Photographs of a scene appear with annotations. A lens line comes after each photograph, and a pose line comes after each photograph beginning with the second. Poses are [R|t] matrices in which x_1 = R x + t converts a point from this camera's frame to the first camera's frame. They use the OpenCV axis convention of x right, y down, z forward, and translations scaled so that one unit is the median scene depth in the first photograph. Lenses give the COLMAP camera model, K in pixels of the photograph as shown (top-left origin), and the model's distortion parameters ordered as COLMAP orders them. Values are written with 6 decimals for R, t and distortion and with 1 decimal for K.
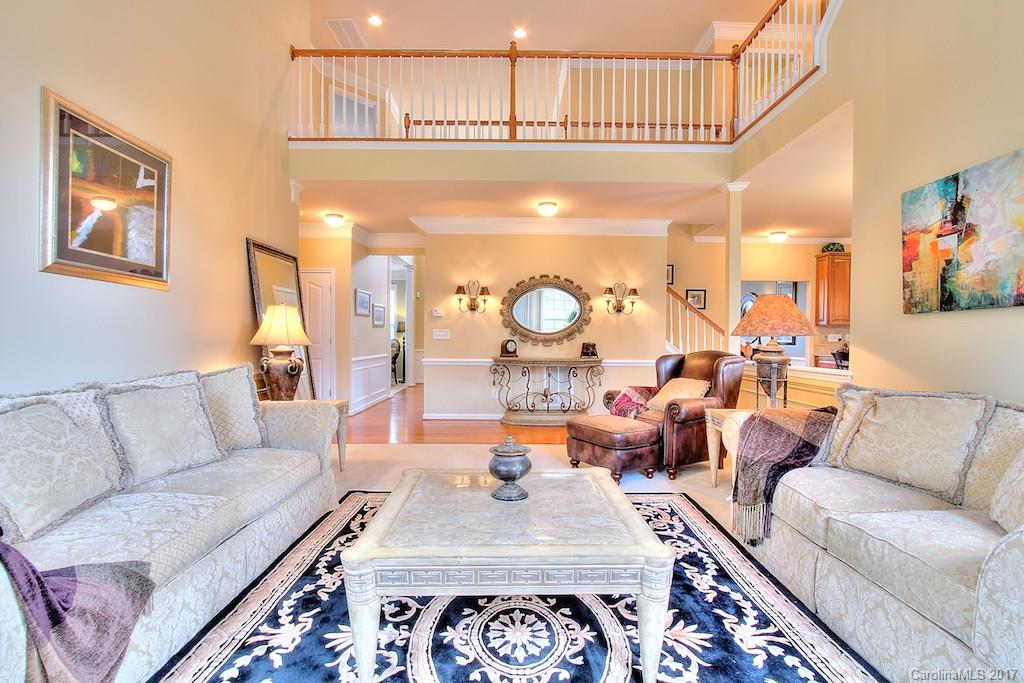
lens RADIAL K [[478.8, 0, 520.4], [0, 478.8, 338.9], [0, 0, 1]] dist [-0.002354, -0.000154]
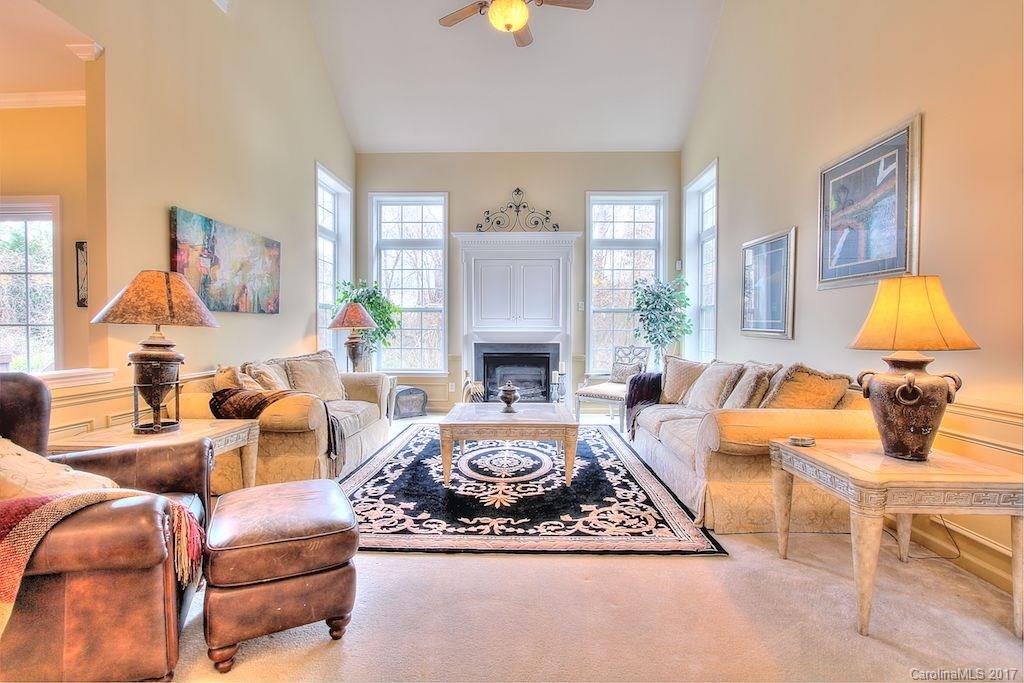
lens RADIAL K [[478.8, 0, 511.9], [0, 478.8, 342.9], [0, 0, 1]] dist [-0.002354, -0.000154]
pose [[-0.998813, -0.009363, 0.047805, -0.094561], [-0.008046, 0.999585, 0.027671, -0.008236], [-0.048044, 0.027254, -0.998473, 2.207906]]
